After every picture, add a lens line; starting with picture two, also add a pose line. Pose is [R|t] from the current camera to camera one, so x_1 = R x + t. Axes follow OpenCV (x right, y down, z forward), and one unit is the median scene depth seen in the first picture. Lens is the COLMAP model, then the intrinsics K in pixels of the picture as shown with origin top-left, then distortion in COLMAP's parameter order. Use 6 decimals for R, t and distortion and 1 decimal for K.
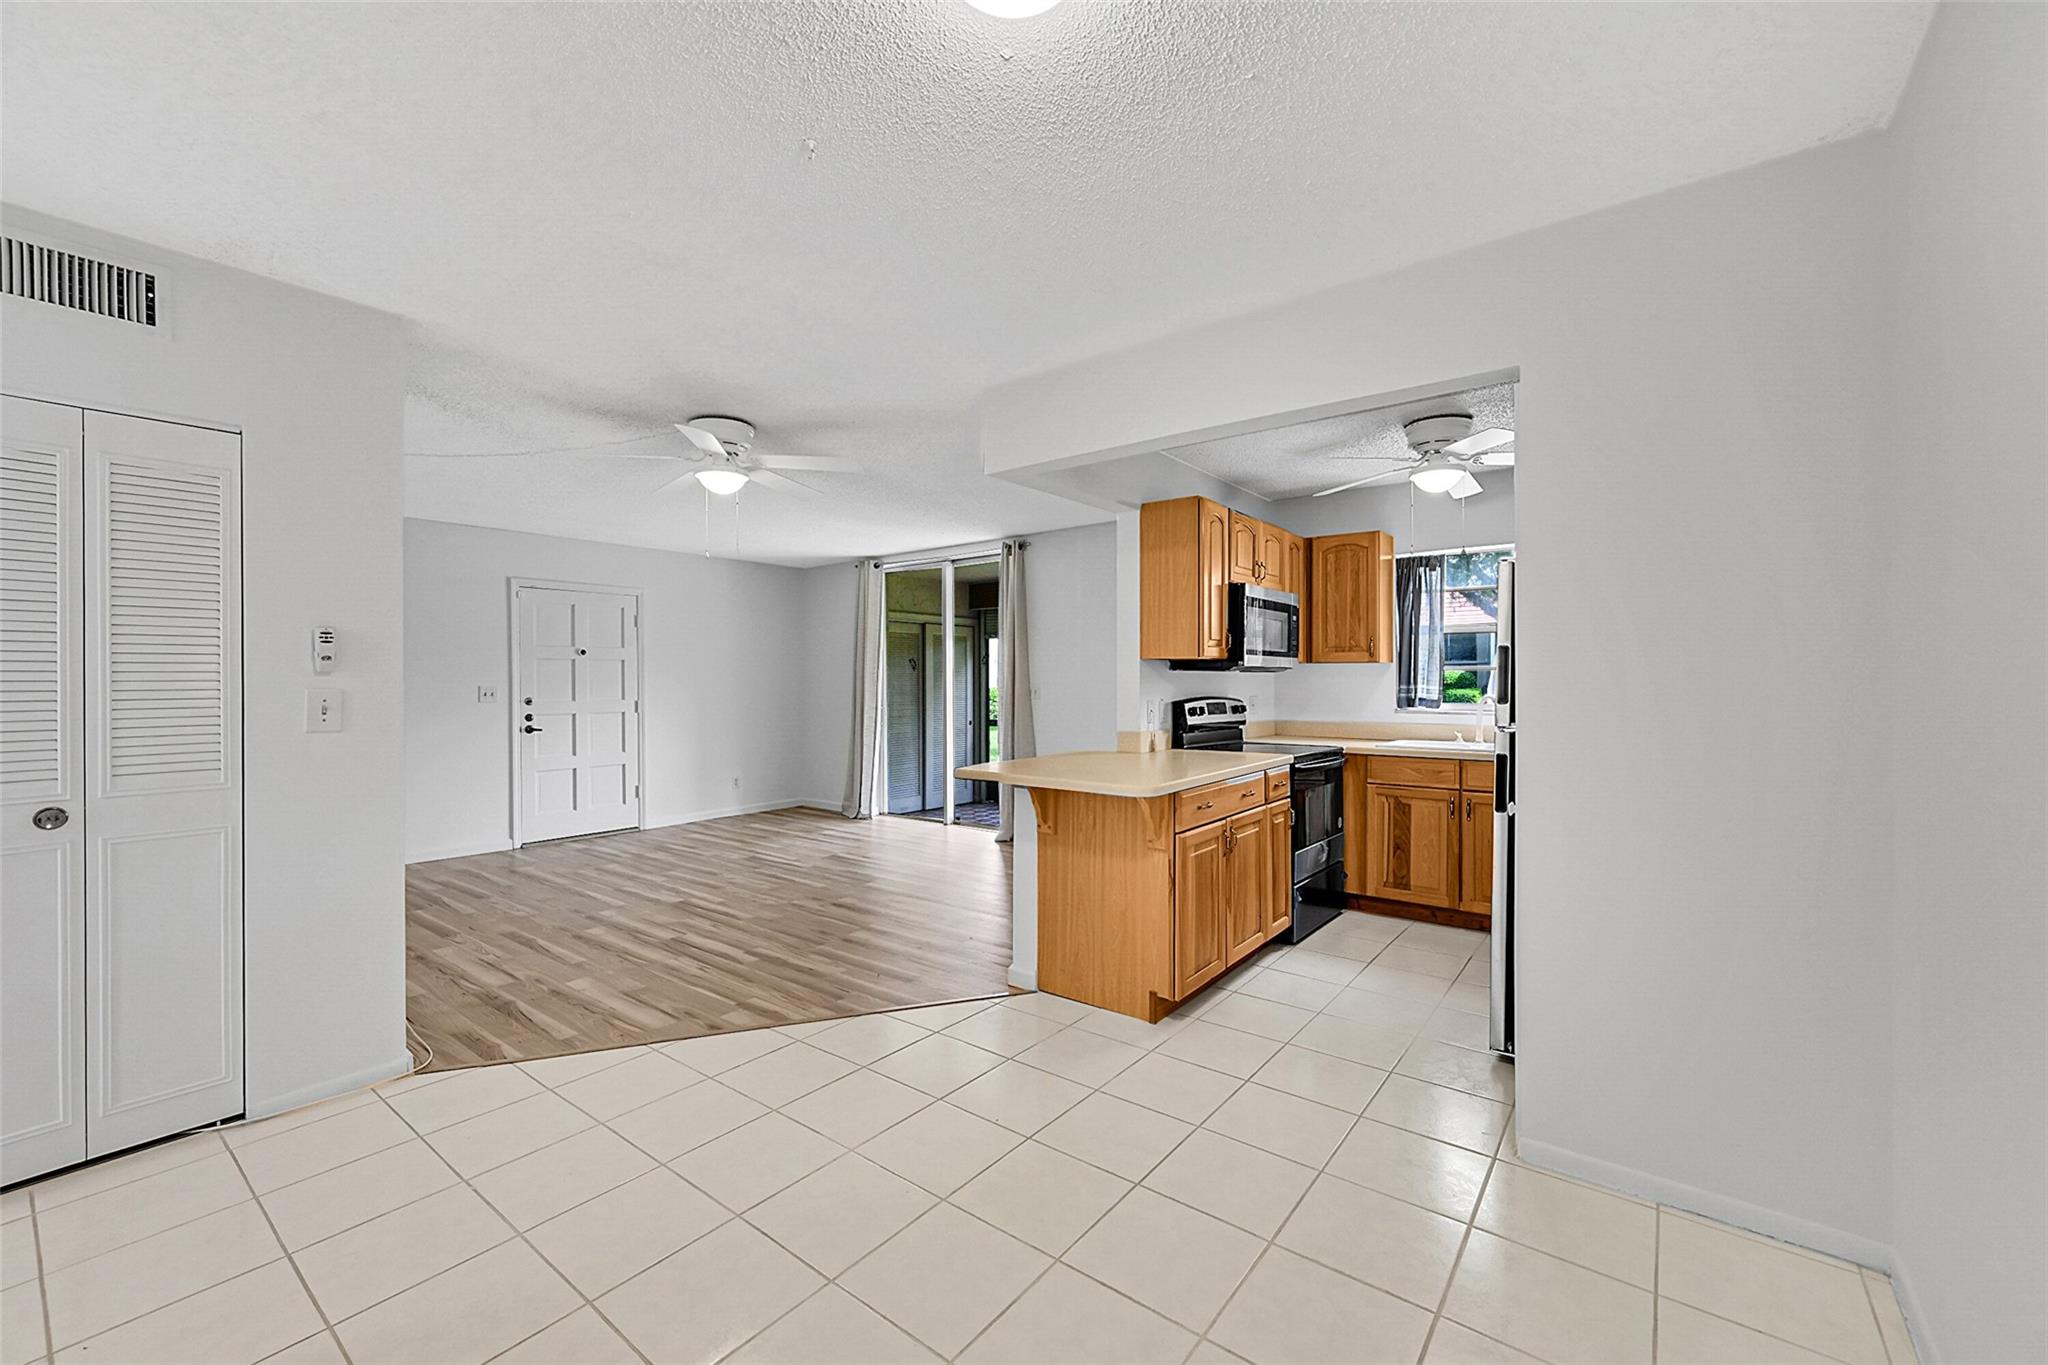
lens RADIAL K [[830.0, 0, 1014.9], [0, 830.0, 684.1], [0, 0, 1]] dist [-0.002157, -0.000405]
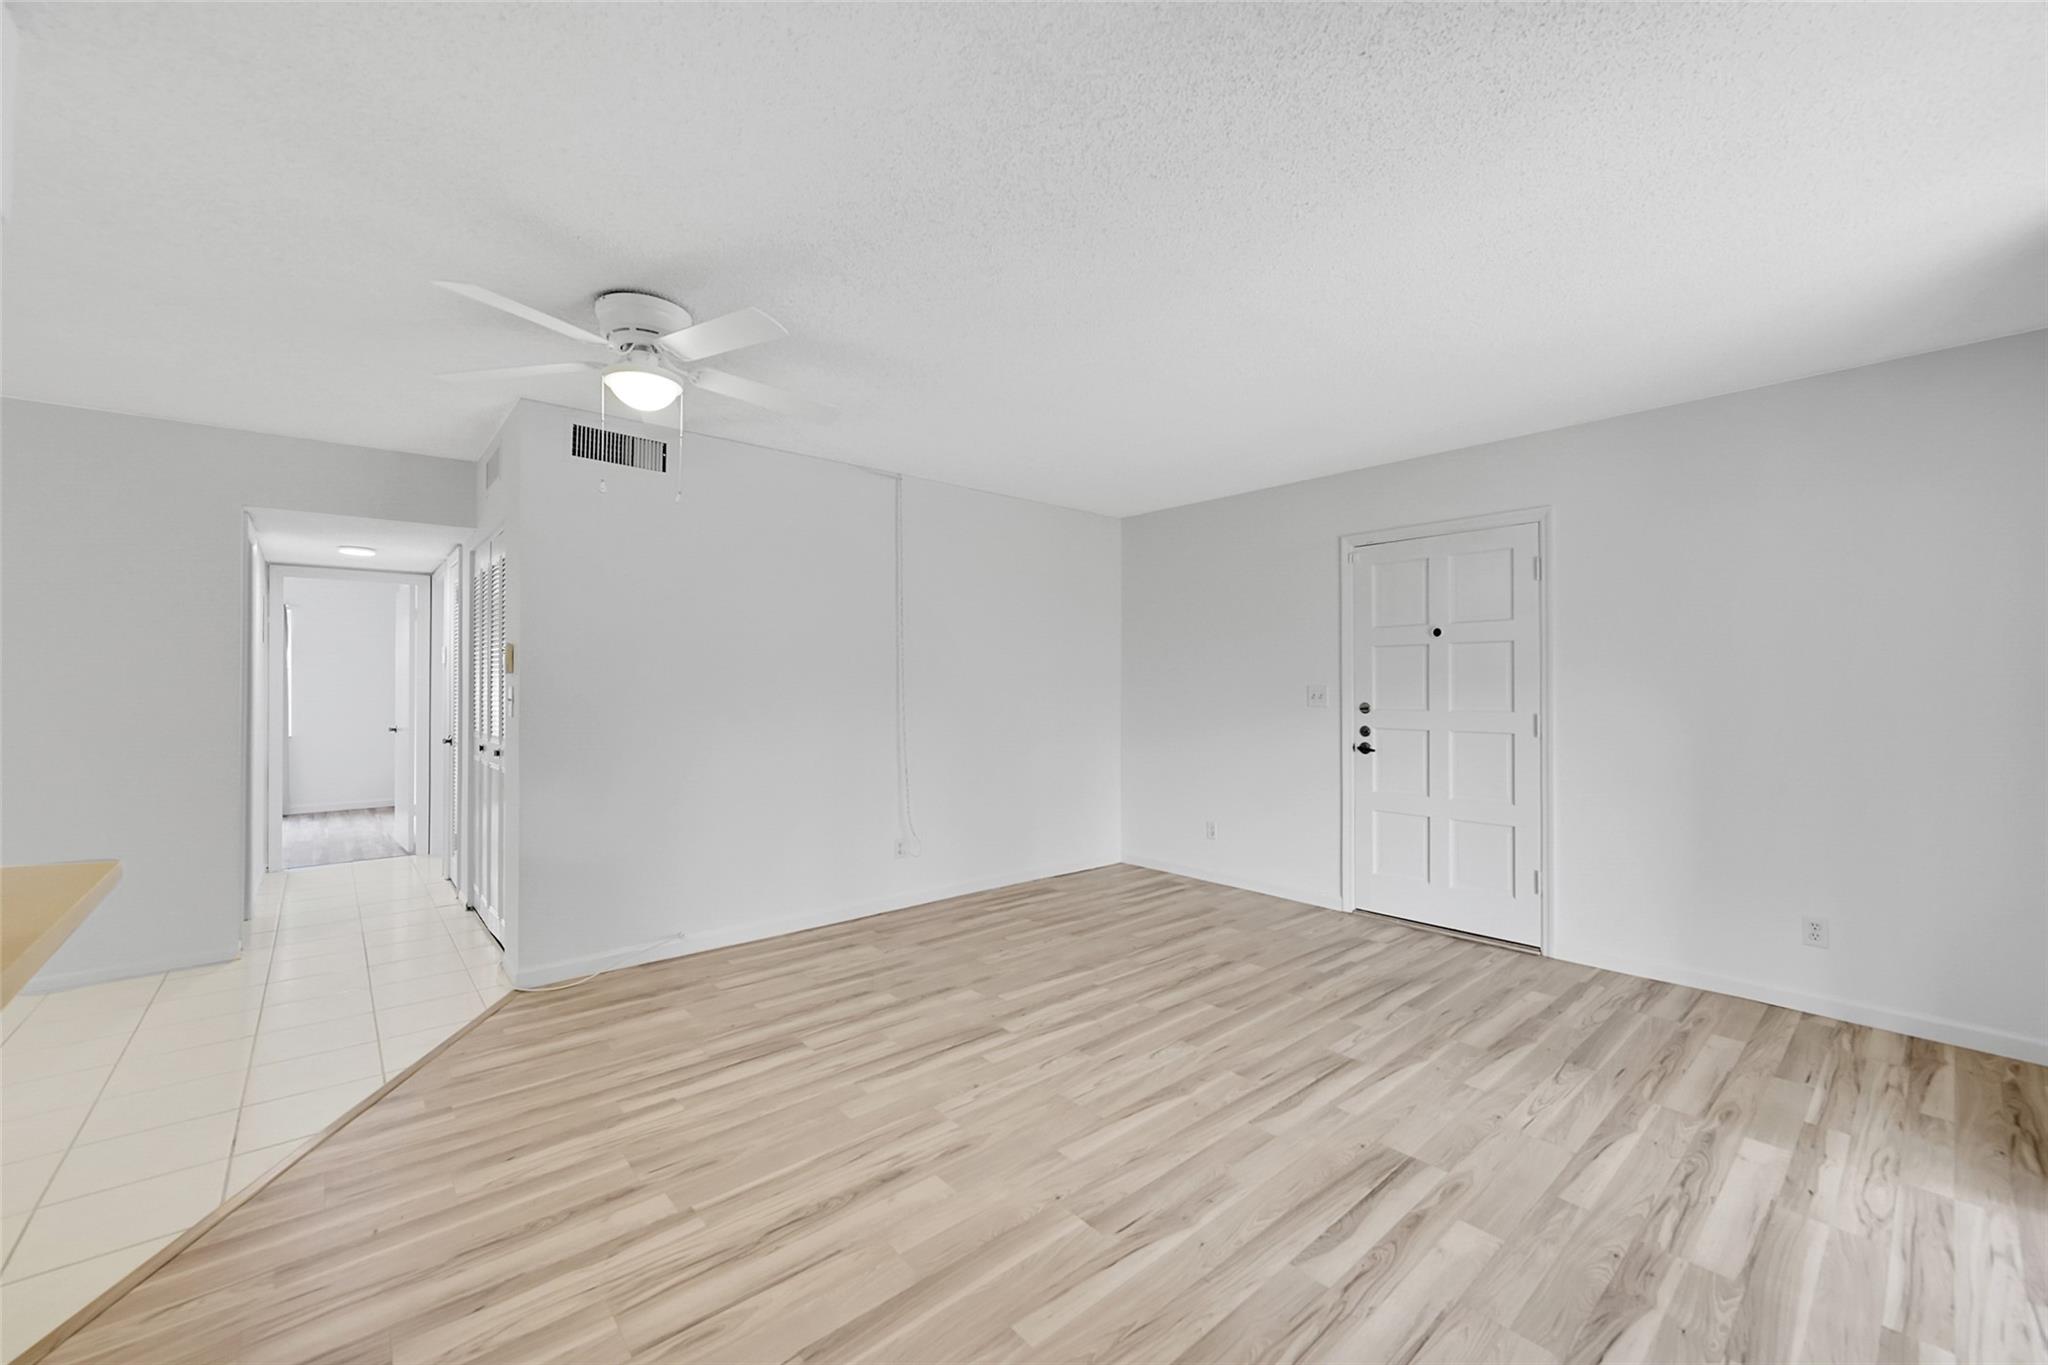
lens RADIAL K [[830.0, 0, 1014.9], [0, 830.0, 684.1], [0, 0, 1]] dist [-0.002157, -0.000405]
pose [[-0.194185, -0.001754, -0.980963, 0.295756], [-0.003471, 0.999993, -0.001101, 0.004950], [0.980959, 0.003191, -0.194190, 1.637870]]
